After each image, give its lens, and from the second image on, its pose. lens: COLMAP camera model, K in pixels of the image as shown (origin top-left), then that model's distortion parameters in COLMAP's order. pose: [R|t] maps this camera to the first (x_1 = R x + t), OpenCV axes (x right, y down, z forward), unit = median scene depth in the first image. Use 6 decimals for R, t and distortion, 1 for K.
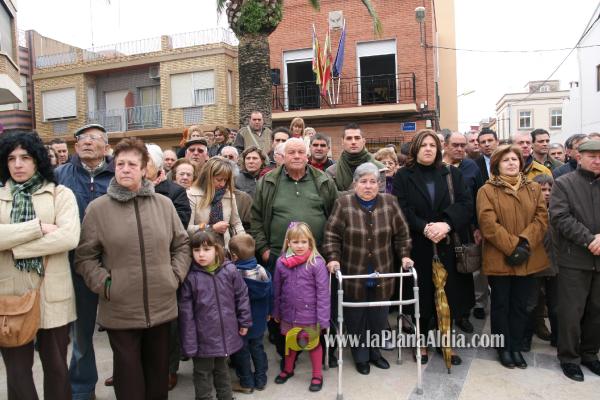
lens RADIAL K [[464.9, 0, 296.2], [0, 464.9, 199.9], [0, 0, 1]] dist [-0.146353, 0.120370]
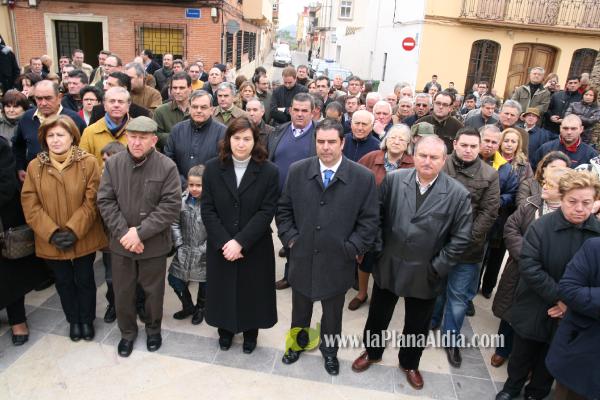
lens RADIAL K [[464.9, 0, 296.2], [0, 464.9, 199.9], [0, 0, 1]] dist [-0.146353, 0.120370]
pose [[0.938130, -0.019221, 0.345750, 0.119489], [-0.073778, 0.964439, 0.253800, -0.043894], [-0.338333, -0.263606, 0.903351, 0.005124]]
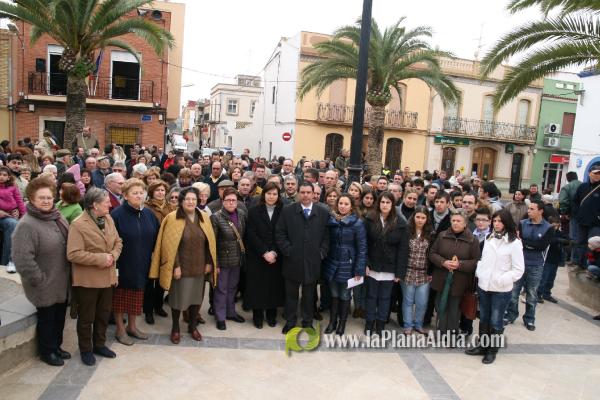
lens RADIAL K [[464.9, 0, 296.2], [0, 464.9, 199.9], [0, 0, 1]] dist [-0.146353, 0.120370]
pose [[0.822067, 0.014310, 0.569212, -0.169435], [-0.056256, 0.996834, 0.056186, -0.014483], [-0.566606, -0.078211, 0.820269, -0.421795]]
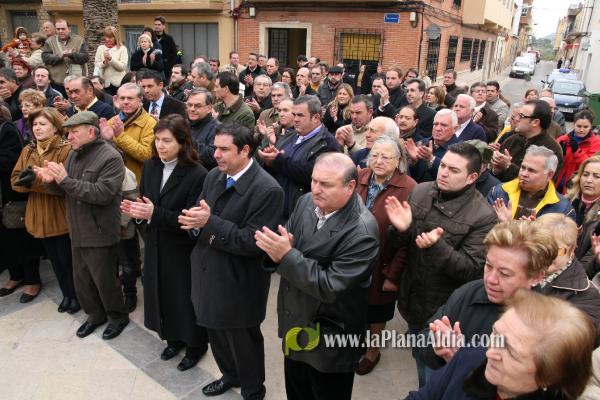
lens RADIAL K [[464.9, 0, 296.2], [0, 464.9, 199.9], [0, 0, 1]] dist [-0.146353, 0.120370]
pose [[0.982712, 0.120742, -0.140354, 0.232679], [-0.078442, 0.958211, 0.275096, -0.047620], [0.167704, -0.259331, 0.951117, 0.026076]]
